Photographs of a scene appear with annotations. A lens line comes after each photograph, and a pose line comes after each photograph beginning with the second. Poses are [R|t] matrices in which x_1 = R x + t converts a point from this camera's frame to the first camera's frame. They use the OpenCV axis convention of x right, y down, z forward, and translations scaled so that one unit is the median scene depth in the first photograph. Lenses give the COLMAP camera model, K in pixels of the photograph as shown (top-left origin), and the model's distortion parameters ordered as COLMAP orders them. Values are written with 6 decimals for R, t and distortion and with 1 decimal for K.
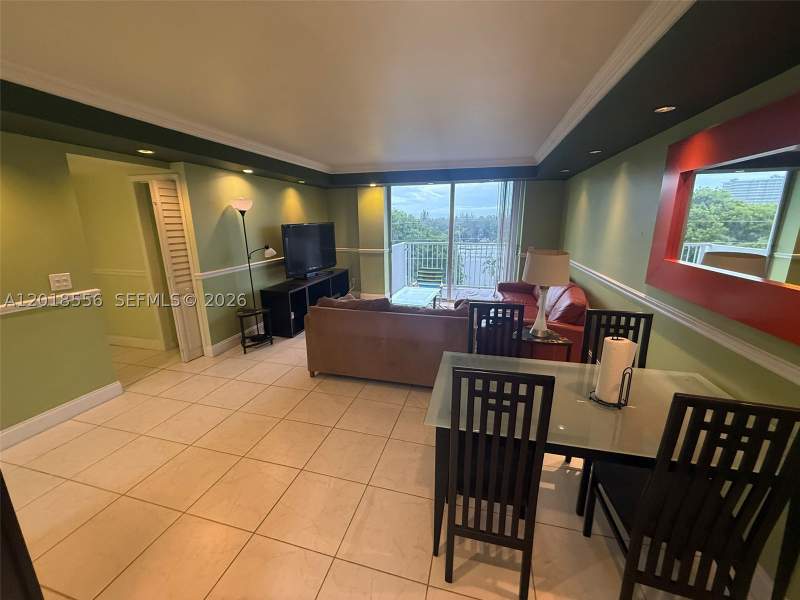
lens RADIAL K [[318.6, 0, 394.9], [0, 318.6, 297.3], [0, 0, 1]] dist [0.002738, -0.000134]
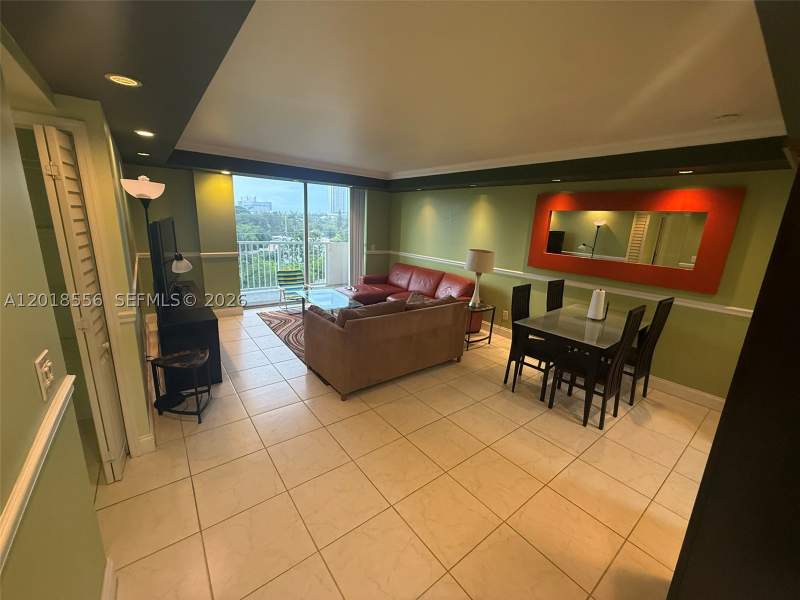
lens RADIAL K [[318.6, 0, 398.1], [0, 318.6, 297.6], [0, 0, 1]] dist [0.002738, -0.000134]
pose [[0.608299, -0.152553, 0.778909, -0.476345], [0.138046, 0.986733, 0.085447, -0.051154], [-0.781611, 0.055548, 0.621288, 0.183165]]
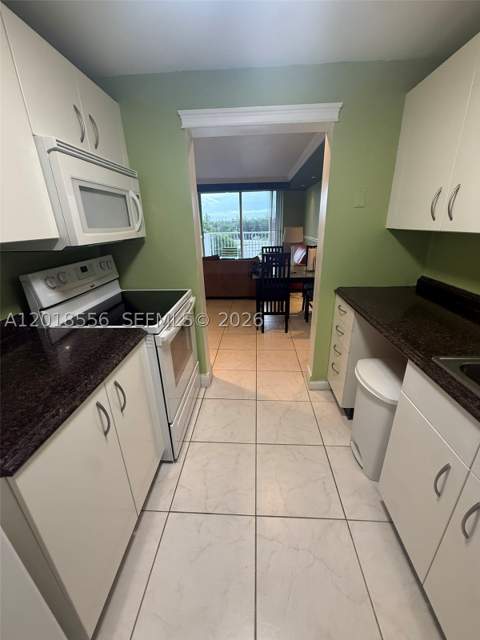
lens RADIAL K [[254.9, 0, 241.2], [0, 254.9, 317.7], [0, 0, 1]] dist [0.002738, -0.000134]
pose [[0.976860, -0.087601, 0.195115, -0.121345], [0.063749, 0.990063, 0.125344, 0.108247], [-0.204156, -0.110005, 0.972738, -0.319407]]
